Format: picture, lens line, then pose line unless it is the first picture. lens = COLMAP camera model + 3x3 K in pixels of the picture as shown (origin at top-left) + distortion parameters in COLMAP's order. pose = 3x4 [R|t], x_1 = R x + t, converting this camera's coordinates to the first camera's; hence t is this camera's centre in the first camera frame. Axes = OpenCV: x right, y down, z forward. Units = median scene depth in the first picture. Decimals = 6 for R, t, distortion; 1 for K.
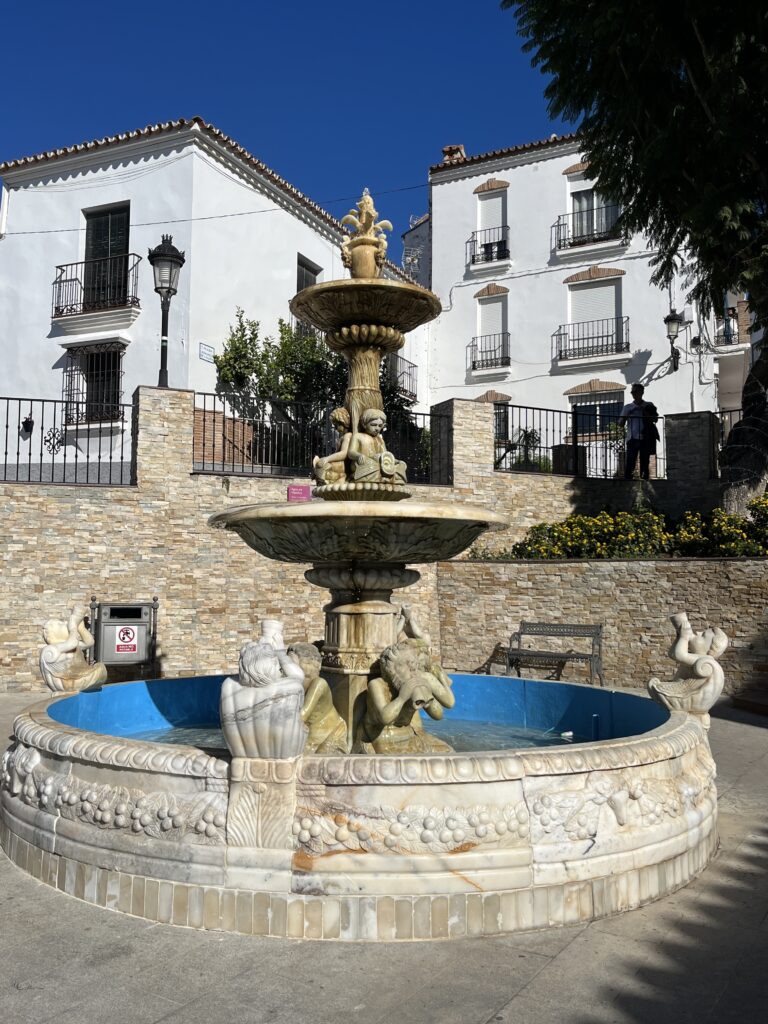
lens RADIAL K [[897.5, 0, 385.3], [0, 897.5, 508.2], [0, 0, 1]] dist [0.019402, 0.021558]
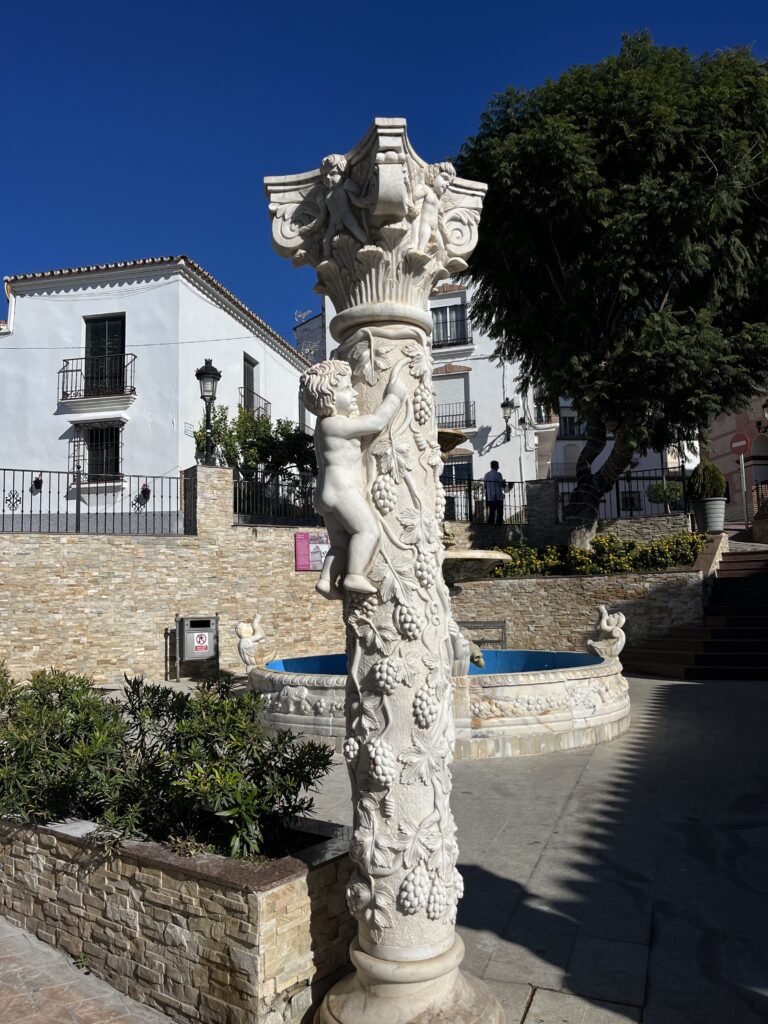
lens RADIAL K [[779.1, 0, 384.5], [0, 779.1, 513.8], [0, 0, 1]] dist [0.036907, -0.010615]
pose [[0.977699, -0.007914, 0.209864, -0.238316], [0.014111, 0.999507, -0.028044, -0.019162], [-0.209539, 0.030380, 0.977328, -0.271131]]
